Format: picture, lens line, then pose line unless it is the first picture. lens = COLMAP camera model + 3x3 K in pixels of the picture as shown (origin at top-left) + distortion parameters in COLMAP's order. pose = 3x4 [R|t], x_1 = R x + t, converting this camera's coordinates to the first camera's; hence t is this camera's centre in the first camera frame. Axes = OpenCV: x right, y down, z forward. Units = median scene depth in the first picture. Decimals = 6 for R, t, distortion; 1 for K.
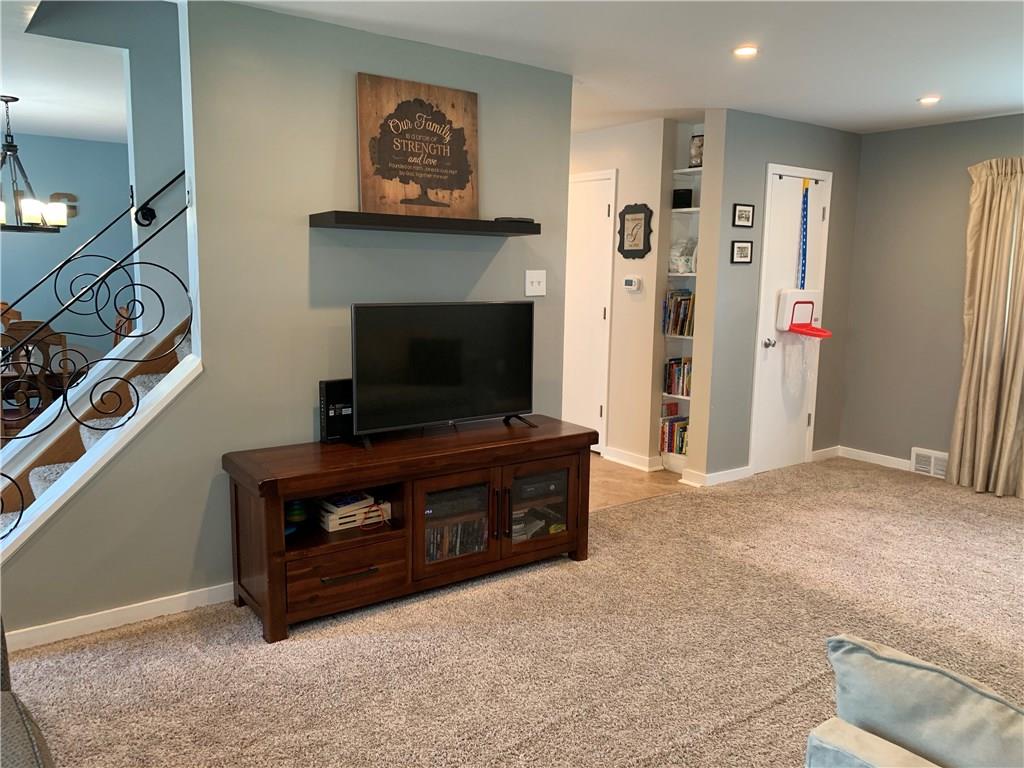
lens RADIAL K [[783.2, 0, 512.9], [0, 783.2, 374.2], [0, 0, 1]] dist [0.042492, -0.044383]
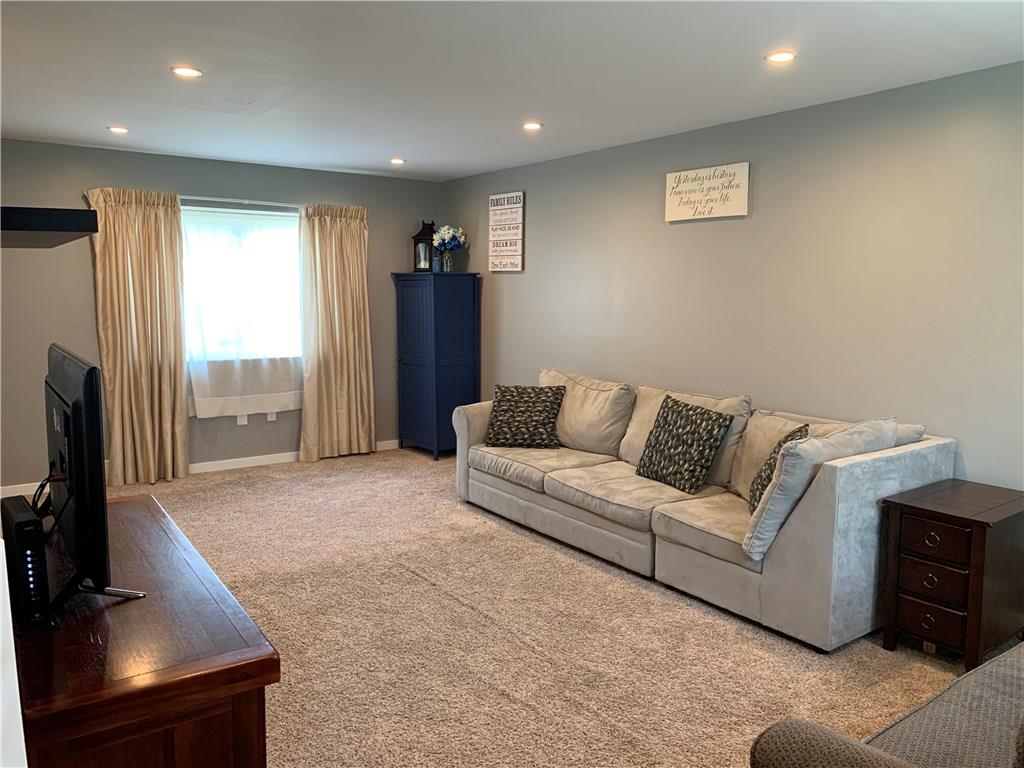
lens RADIAL K [[783.2, 0, 514.8], [0, 783.2, 385.6], [0, 0, 1]] dist [0.042492, -0.044383]
pose [[0.026004, -0.140619, 0.989722, -0.615899], [0.128623, 0.982298, 0.136185, -0.094073], [-0.991353, 0.123759, 0.043630, 0.513183]]
